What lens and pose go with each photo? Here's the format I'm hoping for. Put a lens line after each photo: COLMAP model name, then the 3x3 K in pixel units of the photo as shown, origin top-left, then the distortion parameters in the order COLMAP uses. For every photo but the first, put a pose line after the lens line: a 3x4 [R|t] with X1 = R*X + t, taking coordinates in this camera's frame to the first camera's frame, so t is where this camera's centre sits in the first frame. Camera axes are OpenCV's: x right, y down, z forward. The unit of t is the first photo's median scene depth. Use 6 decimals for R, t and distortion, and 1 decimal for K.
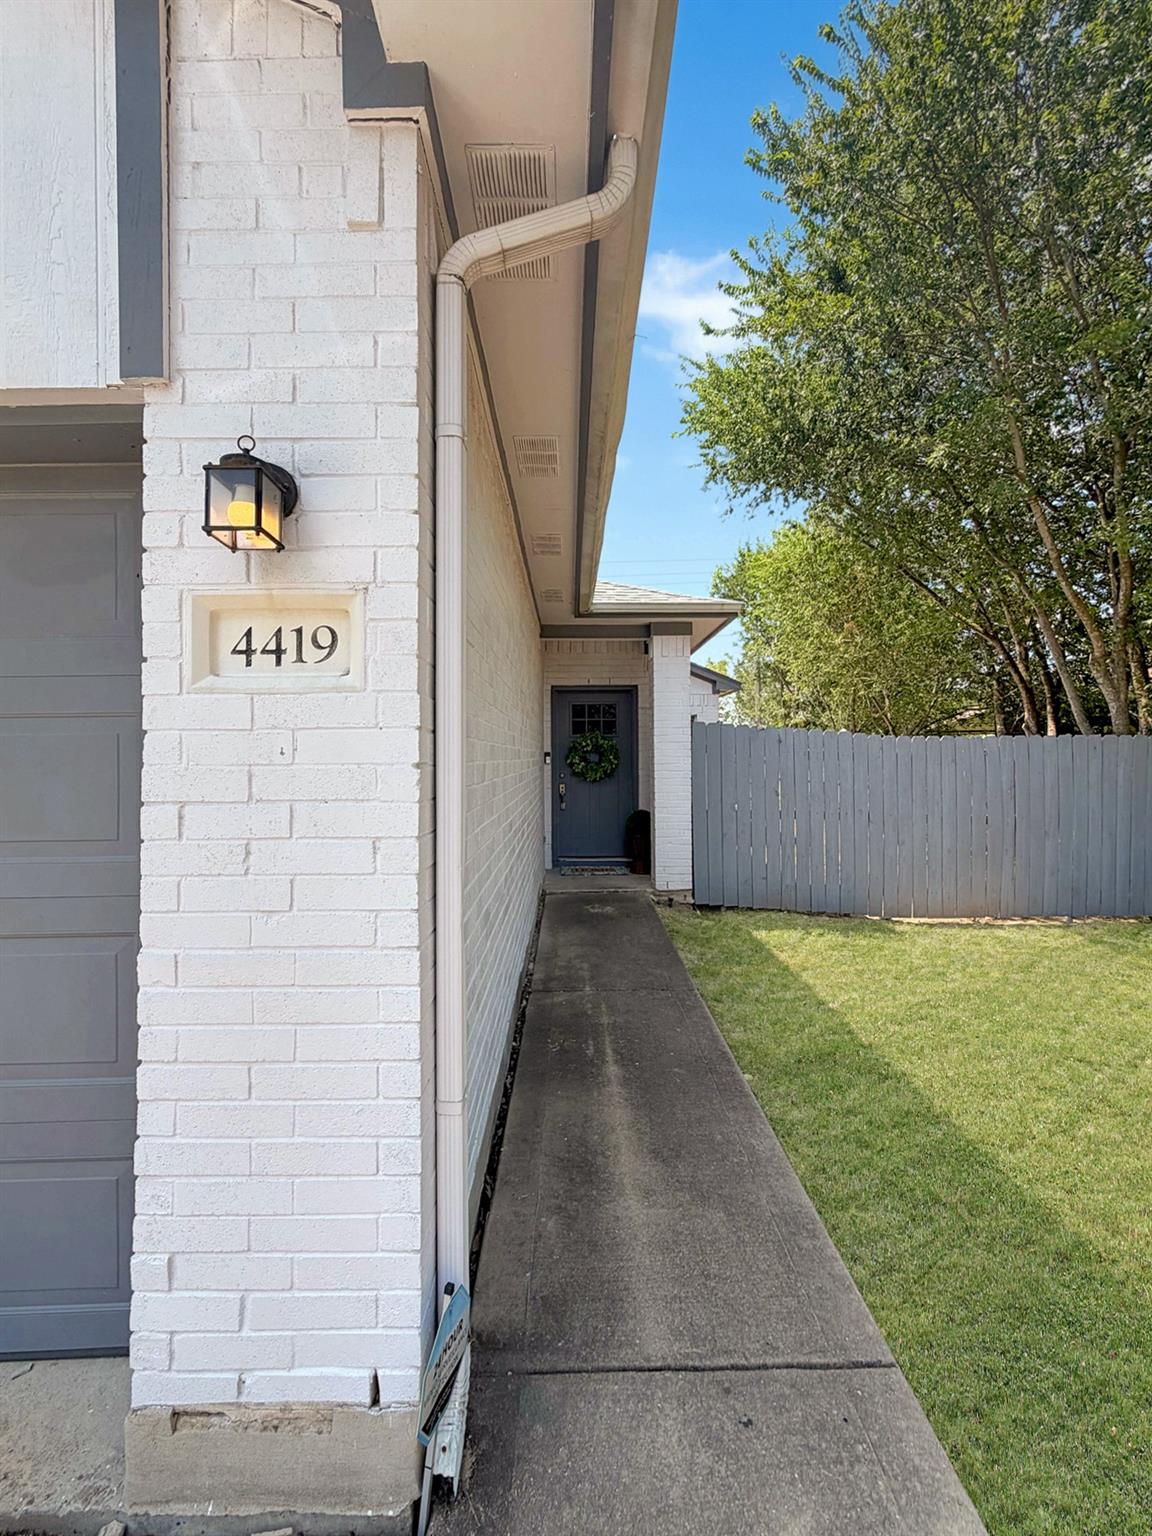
lens RADIAL K [[630.2, 0, 576.0], [0, 630.2, 768.0], [0, 0, 1]] dist [-0.000437, 0.000202]
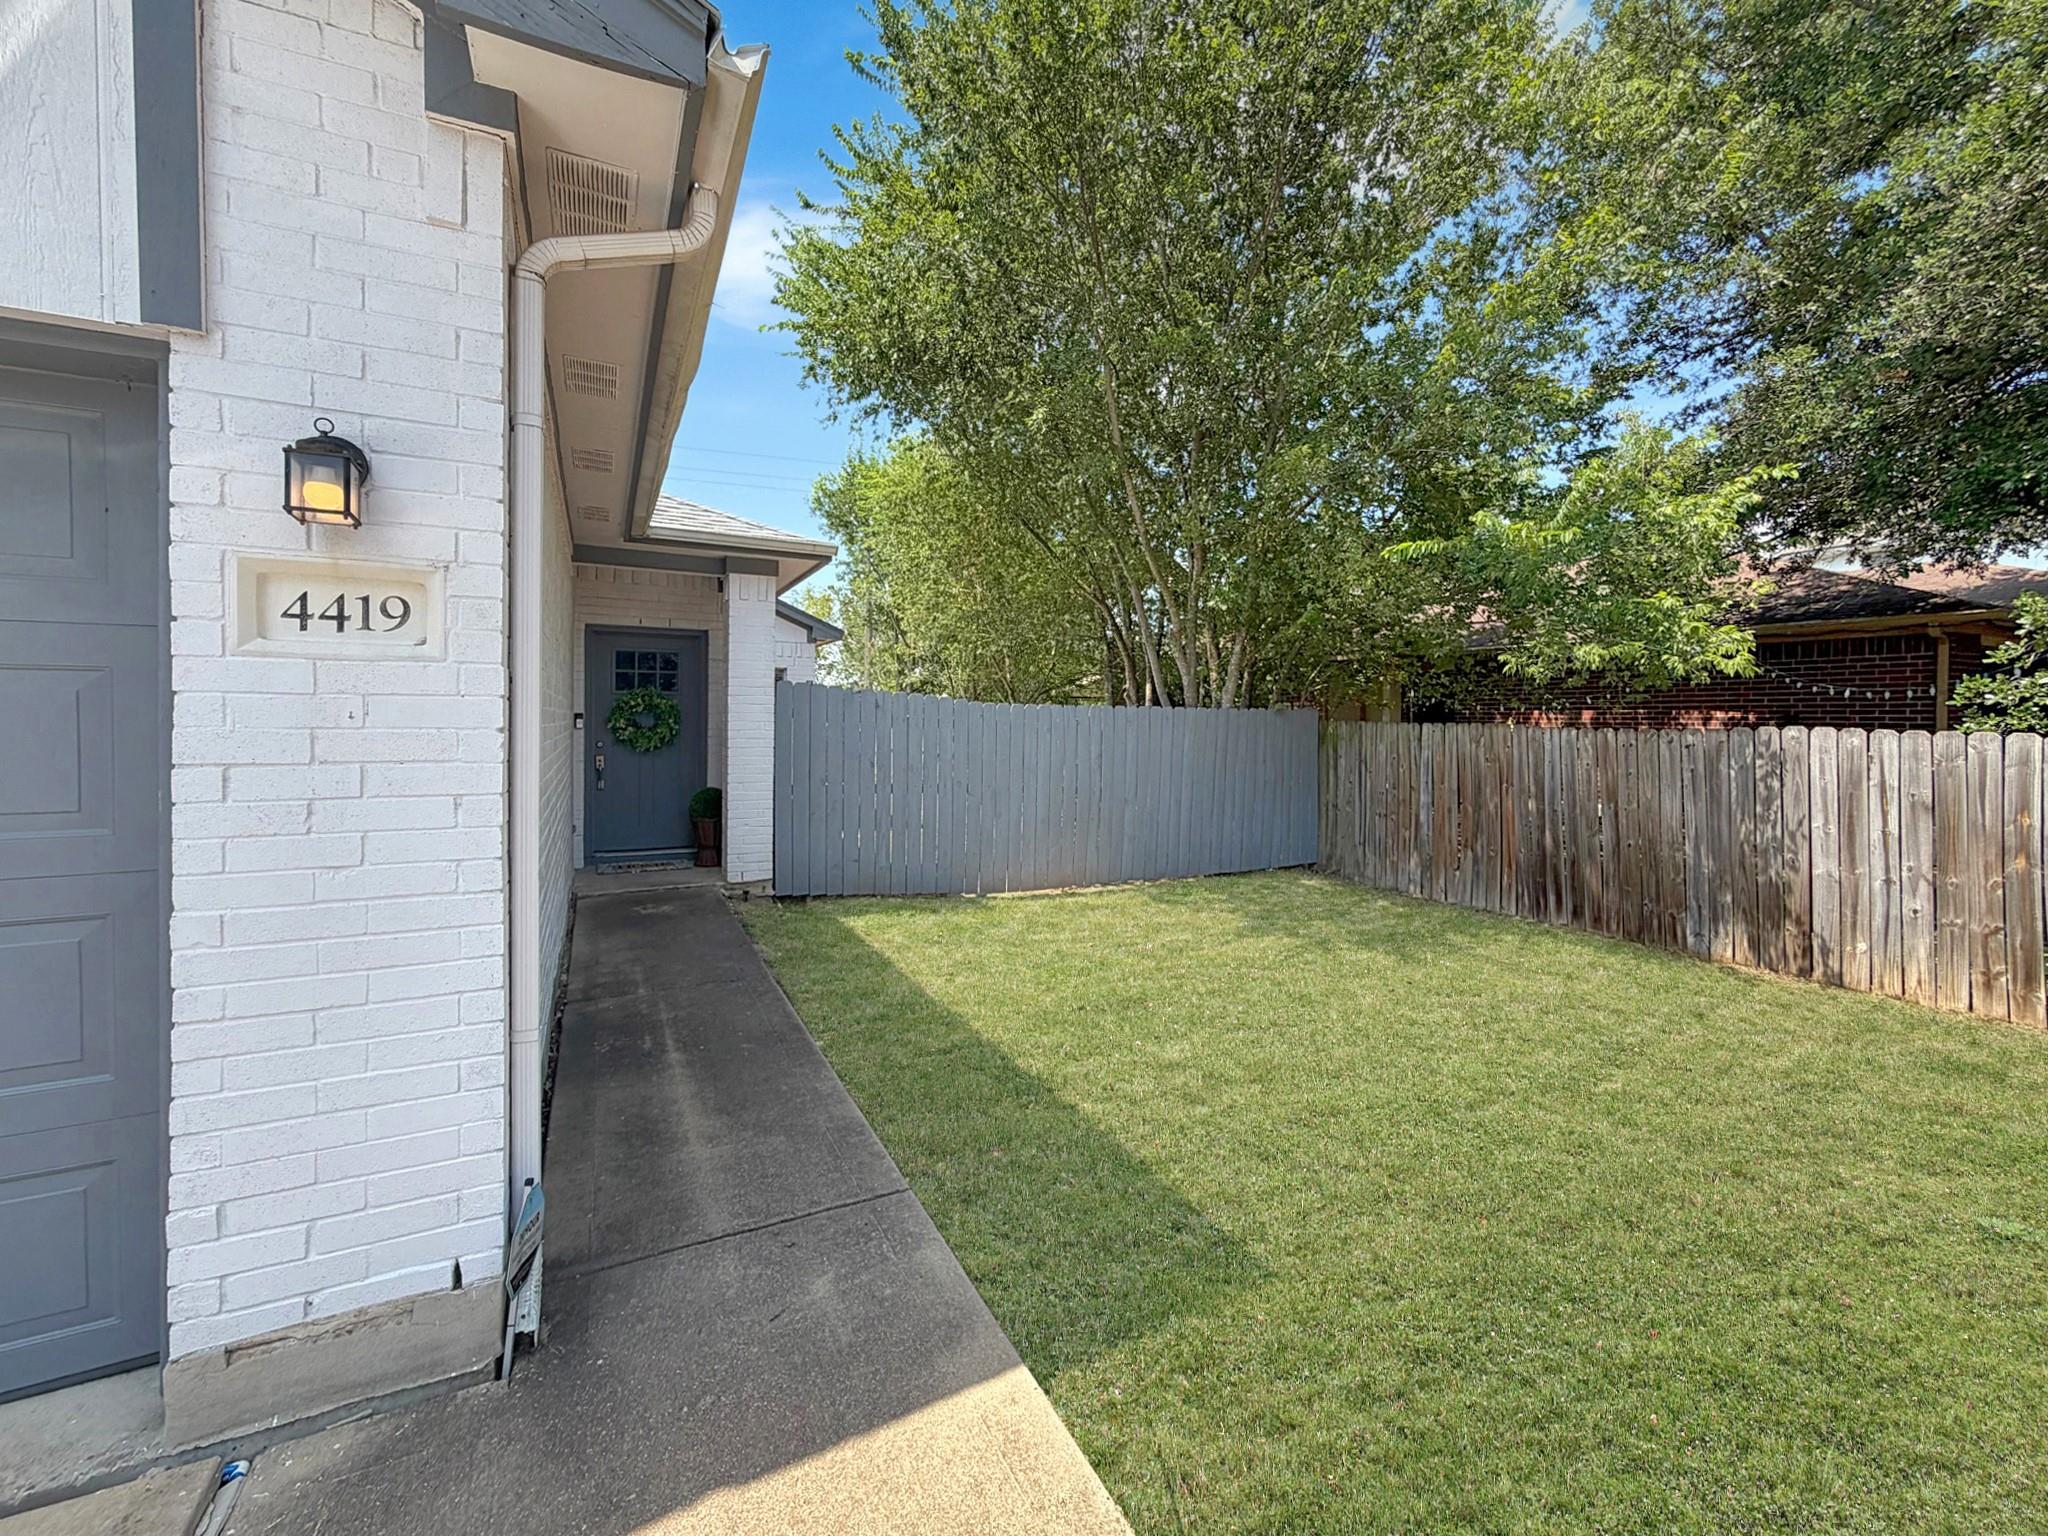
lens RADIAL K [[840.3, 0, 1018.9], [0, 840.3, 716.7], [0, 0, 1]] dist [-0.000437, 0.000202]
pose [[0.898736, 0.017789, 0.438129, -0.038997], [-0.007610, 0.999659, -0.024978, 0.001115], [-0.438424, 0.019115, 0.898565, -0.369951]]
